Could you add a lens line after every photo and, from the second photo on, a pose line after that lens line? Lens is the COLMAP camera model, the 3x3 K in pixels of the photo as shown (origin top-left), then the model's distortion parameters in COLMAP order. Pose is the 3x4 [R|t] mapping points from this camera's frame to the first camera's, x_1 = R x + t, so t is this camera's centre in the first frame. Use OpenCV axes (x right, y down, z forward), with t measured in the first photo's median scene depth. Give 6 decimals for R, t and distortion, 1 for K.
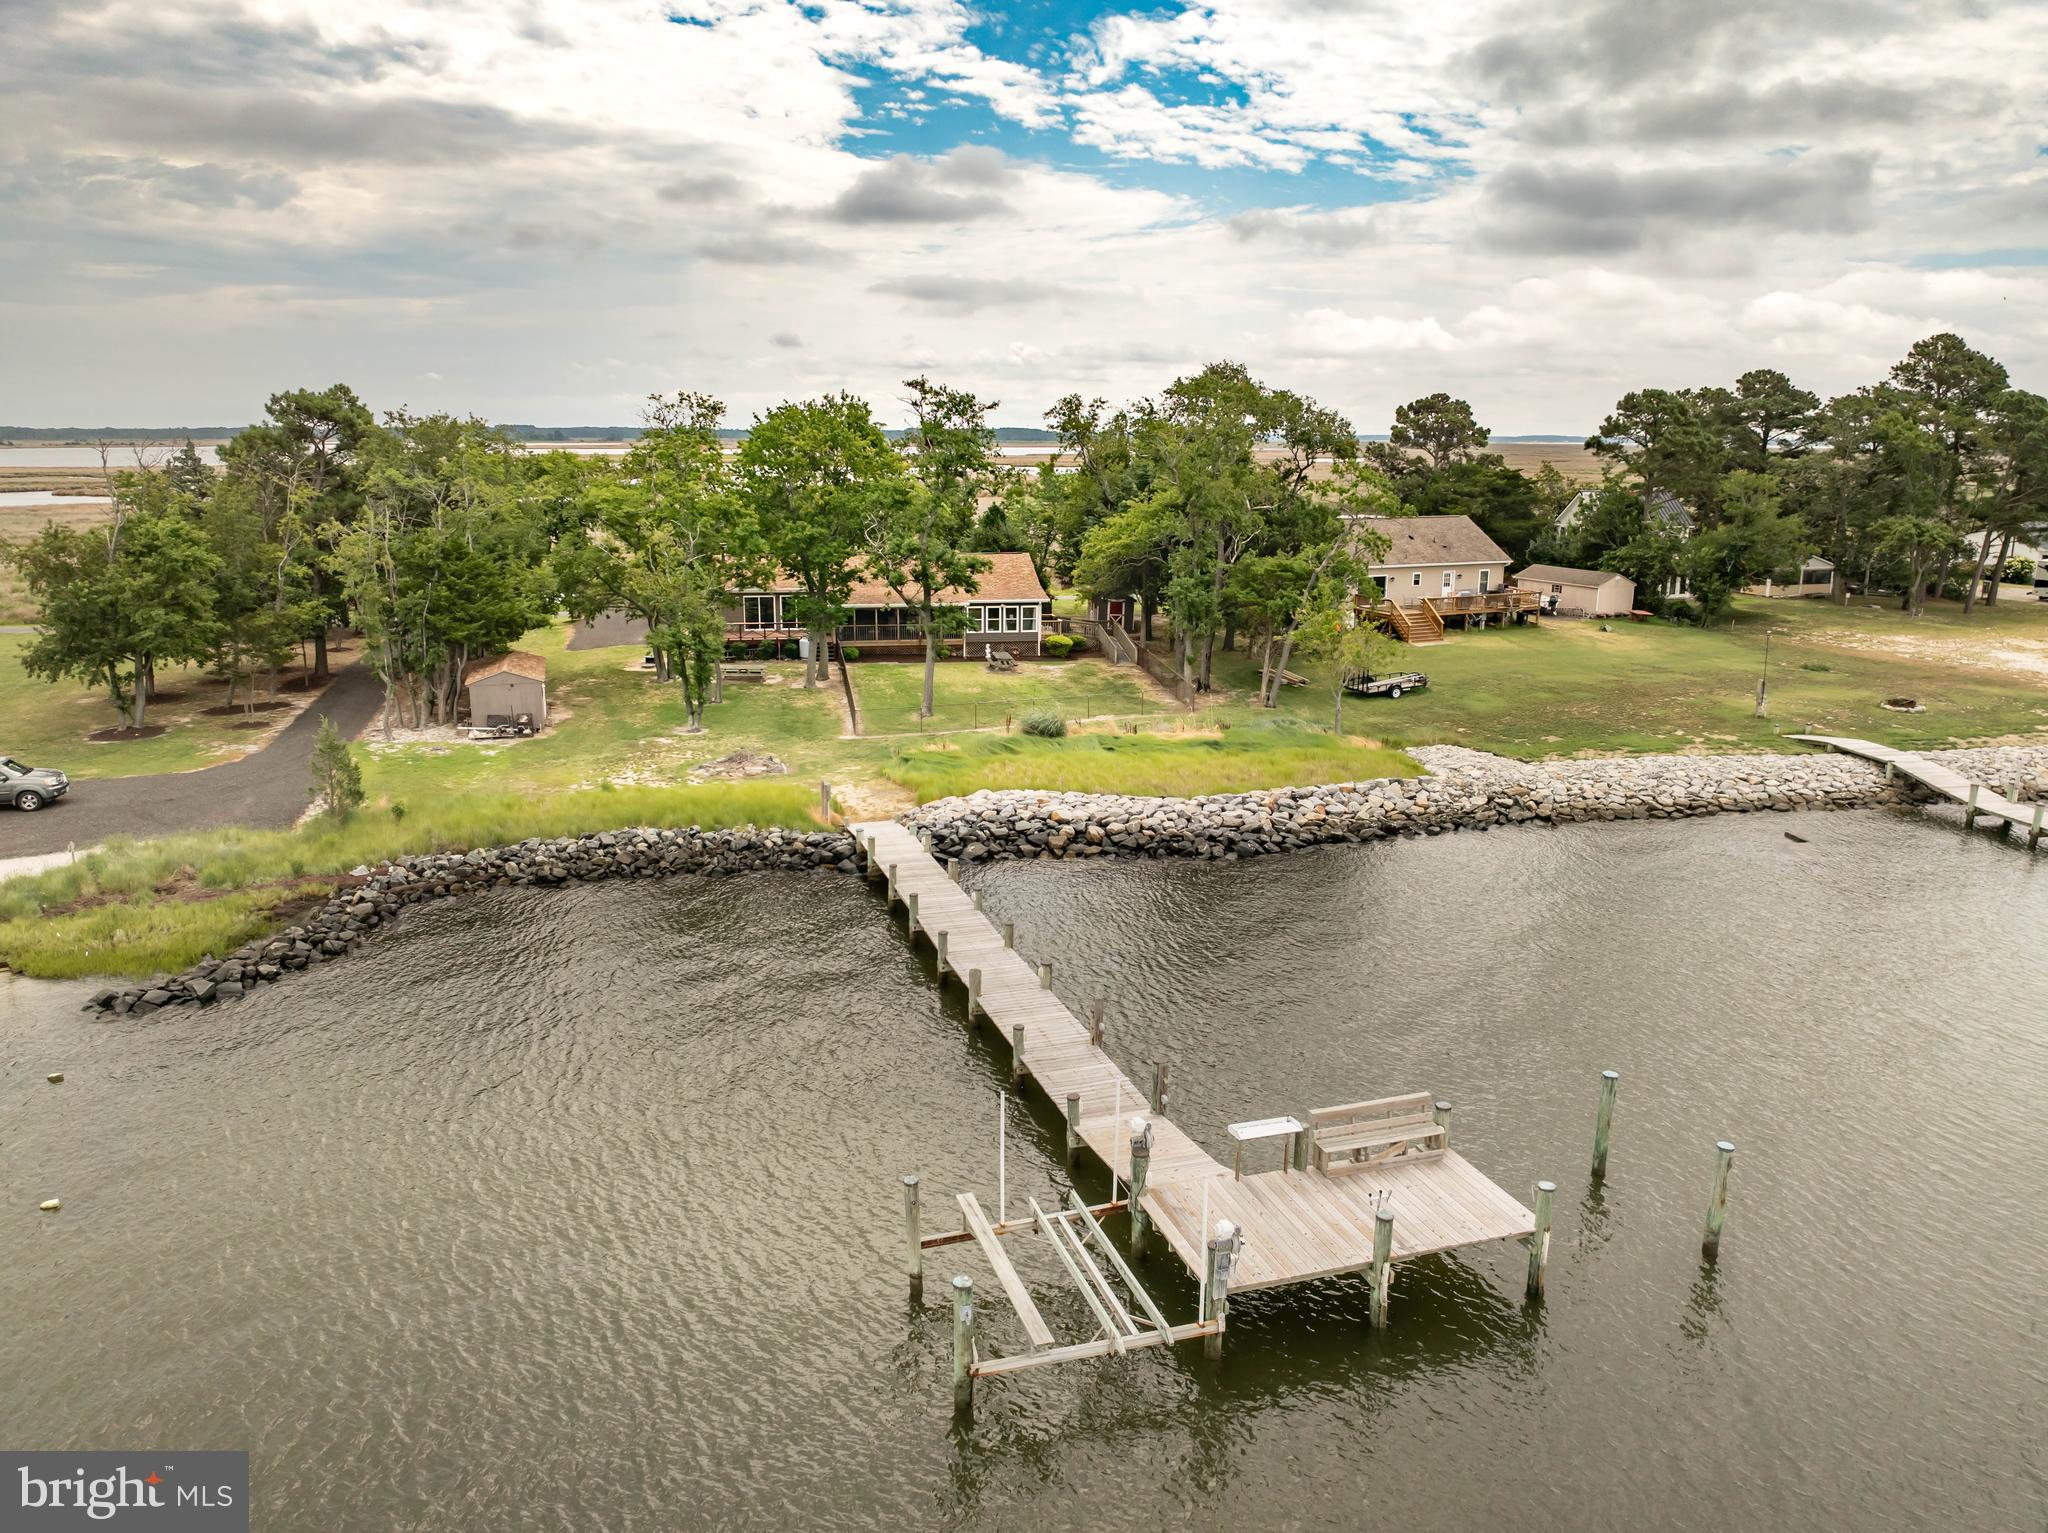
lens RADIAL K [[1440.9, 0, 1024.4], [0, 1440.9, 808.0], [0, 0, 1]] dist [-0.026403, 0.004289]
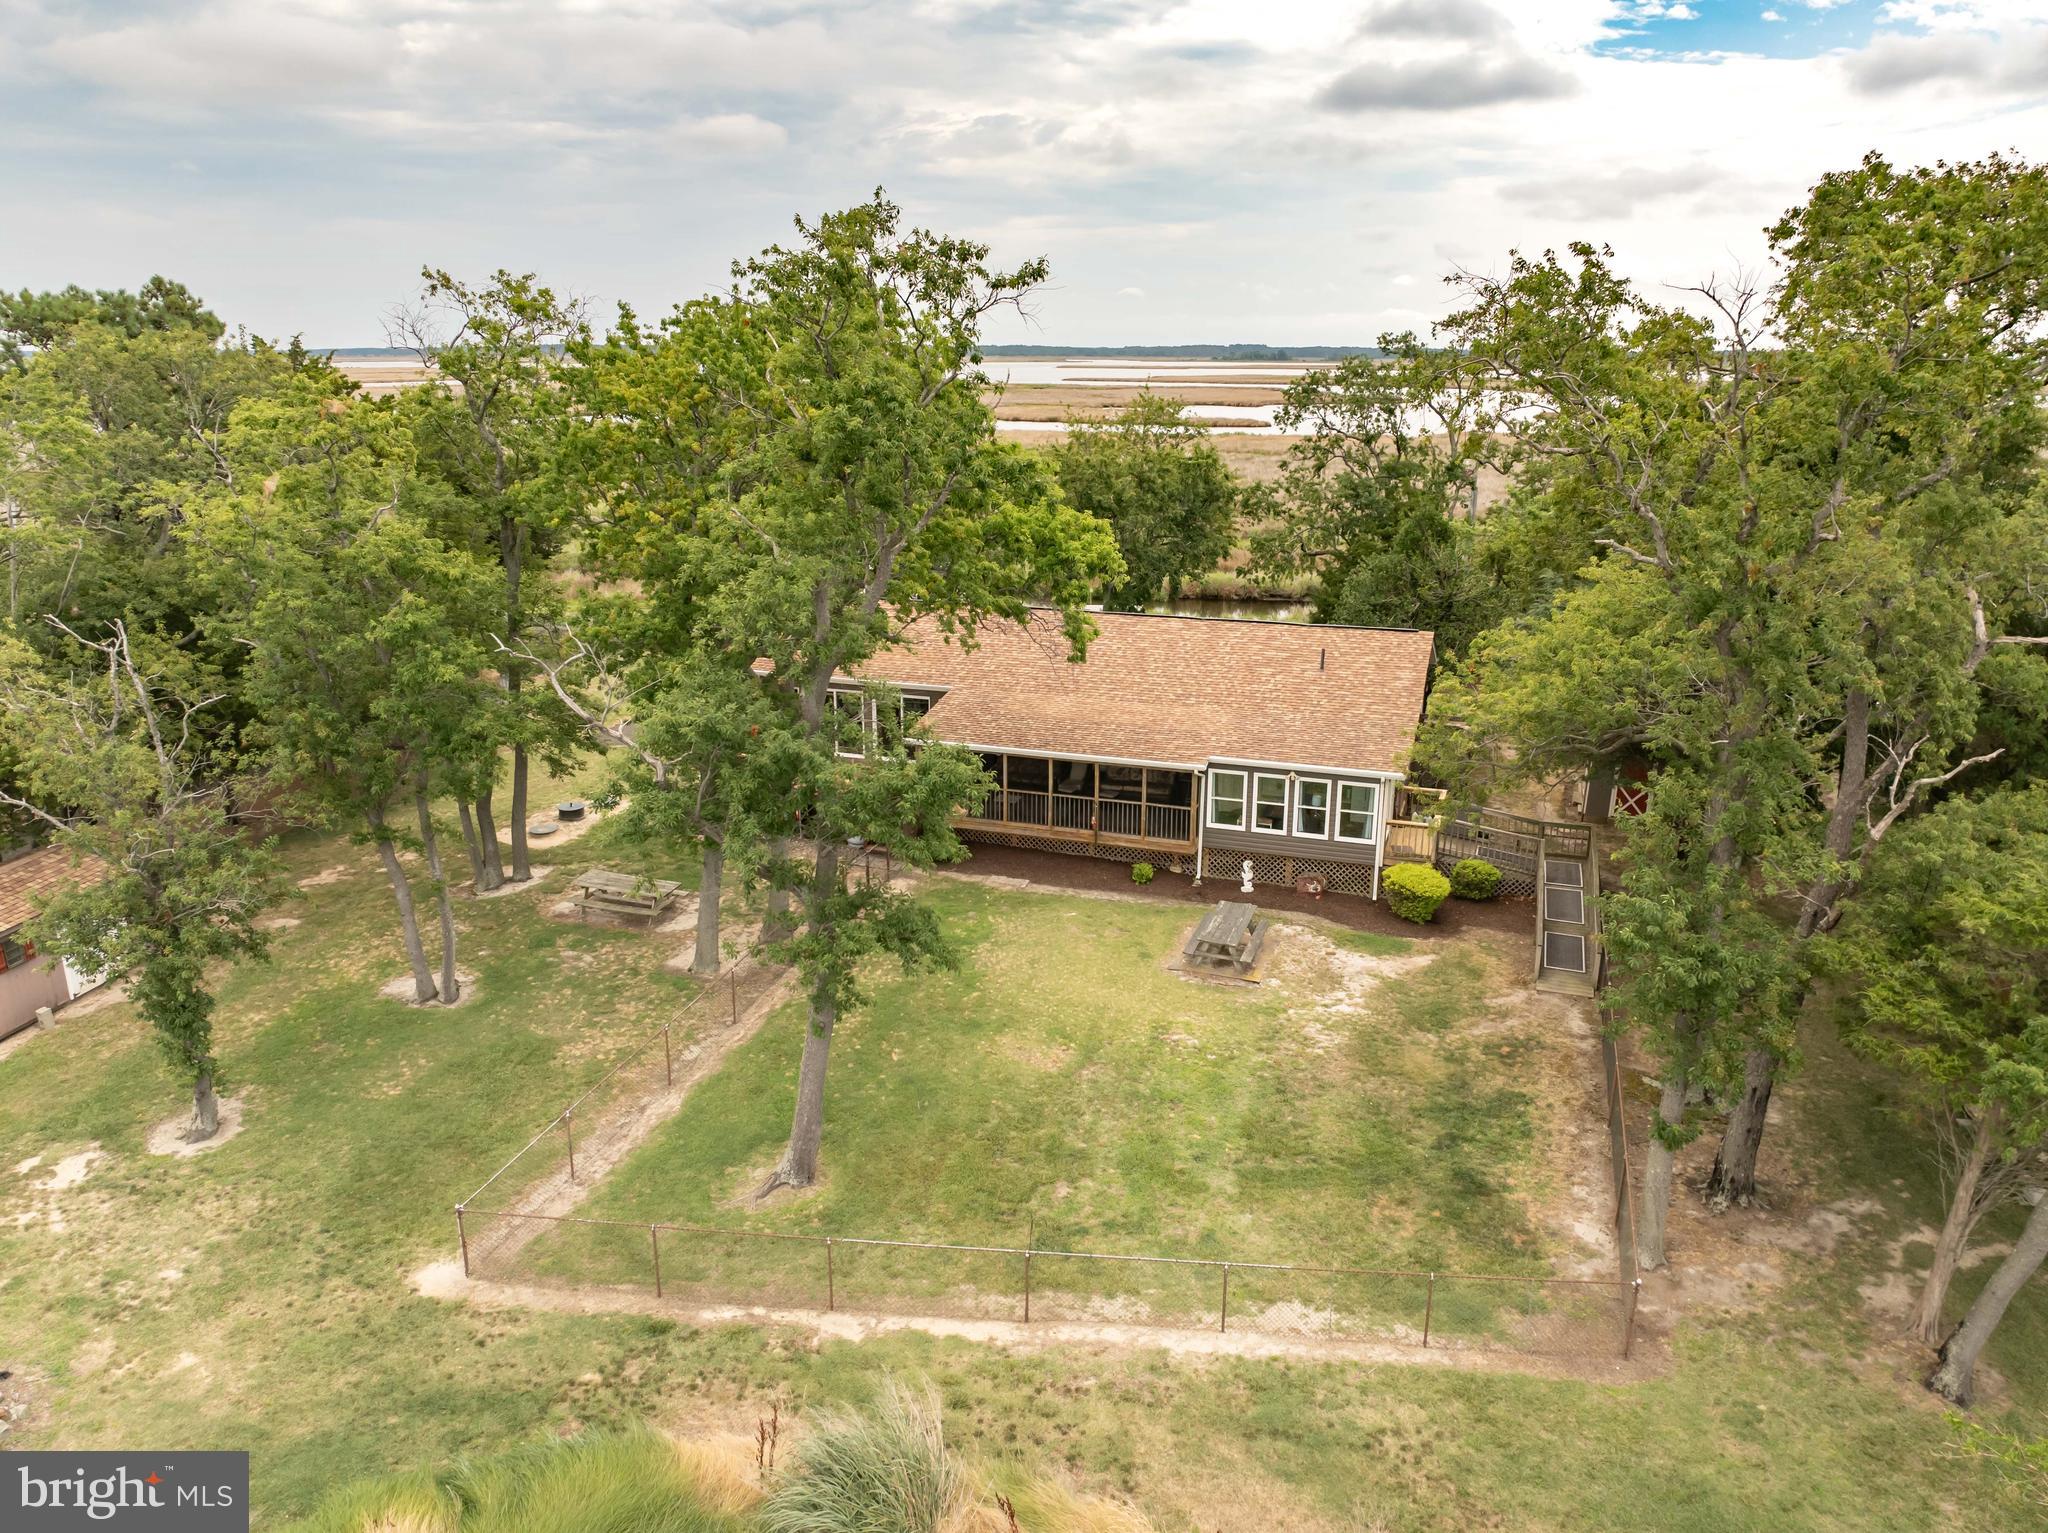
lens RADIAL K [[1415.8, 0, 1024.0], [0, 1415.8, 766.5], [0, 0, 1]] dist [-0.031785, 0.000673]
pose [[0.885501, 0.127908, -0.446684, 0.100821], [-0.111965, 0.991774, 0.062036, -0.158767], [0.450945, -0.004920, 0.892538, 0.579785]]
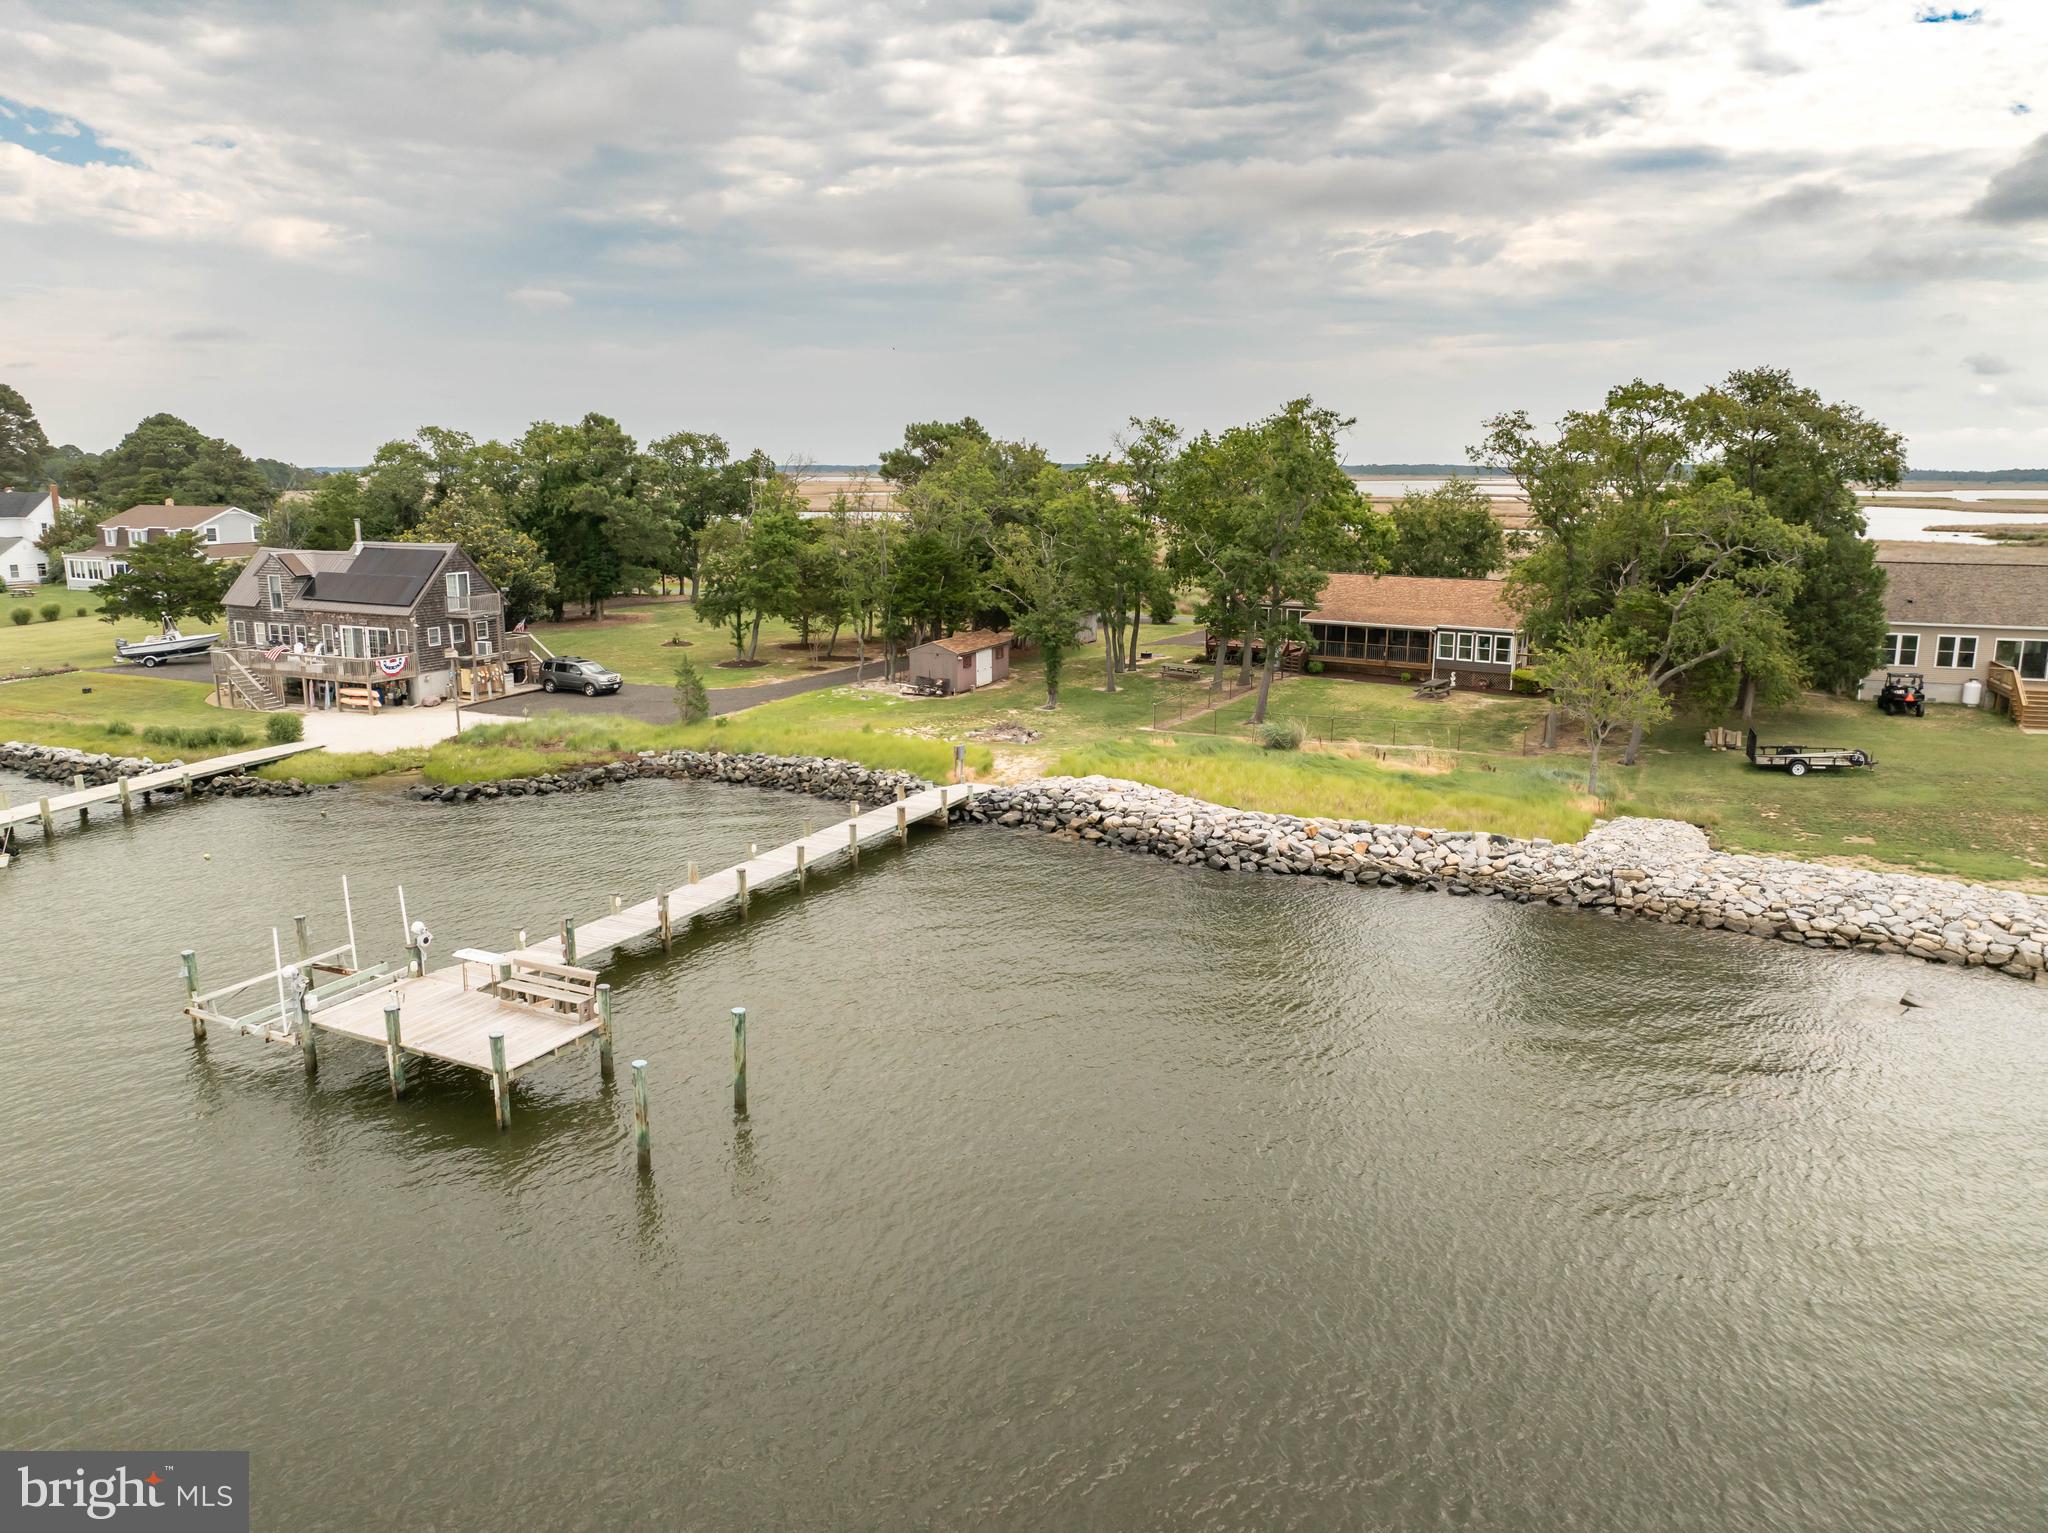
lens RADIAL K [[1415.8, 0, 1024.0], [0, 1415.8, 766.5], [0, 0, 1]] dist [-0.031785, 0.000673]
pose [[0.720090, 0.139112, -0.679793, 0.419655], [-0.169934, 0.985218, 0.021606, -0.021054], [0.672750, 0.099962, 0.733086, 0.106176]]
